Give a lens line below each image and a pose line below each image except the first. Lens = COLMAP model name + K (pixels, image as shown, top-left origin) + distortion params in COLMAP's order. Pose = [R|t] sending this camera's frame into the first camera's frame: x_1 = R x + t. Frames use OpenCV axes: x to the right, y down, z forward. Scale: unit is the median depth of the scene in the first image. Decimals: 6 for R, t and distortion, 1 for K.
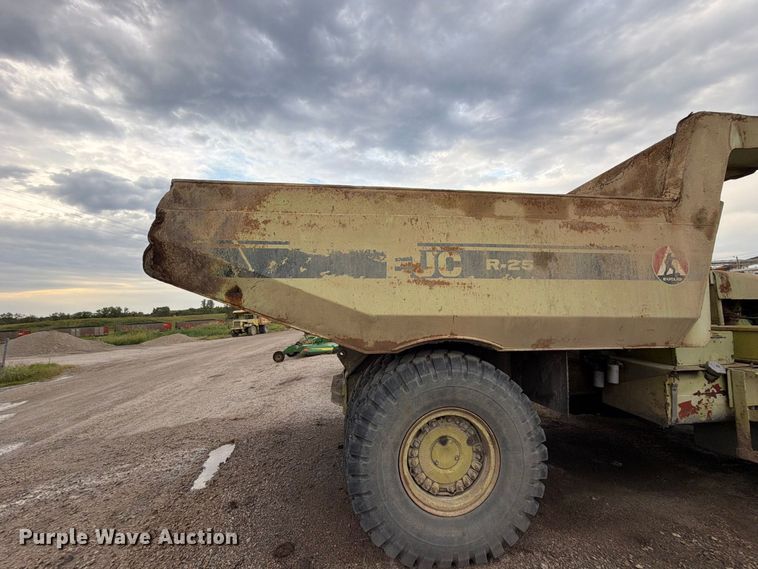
lens RADIAL K [[304.5, 0, 365.0], [0, 304.5, 292.8], [0, 0, 1]] dist [0.000654, 0.000213]
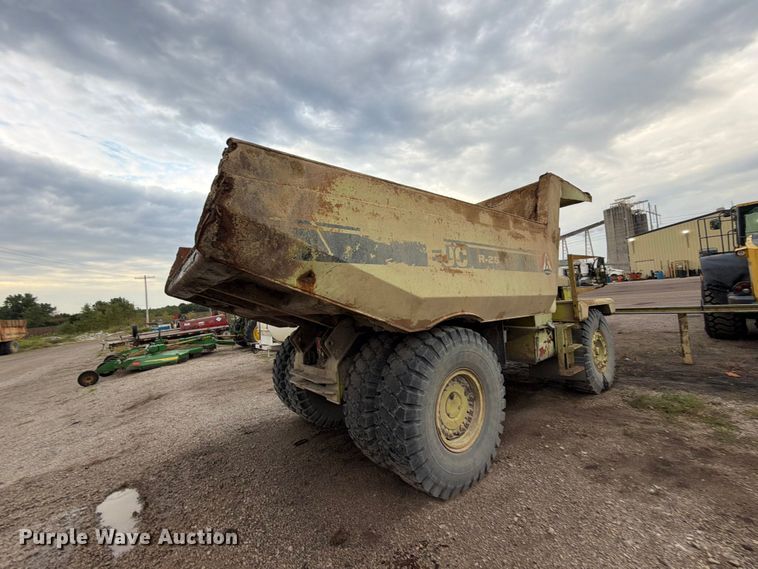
lens RADIAL K [[304.5, 0, 374.1], [0, 304.5, 292.2], [0, 0, 1]] dist [0.000654, 0.000213]
pose [[0.847485, -0.017512, 0.530531, -0.591787], [0.014679, 0.999847, 0.009555, 0.030499], [-0.530617, -0.000310, 0.847612, 0.082254]]
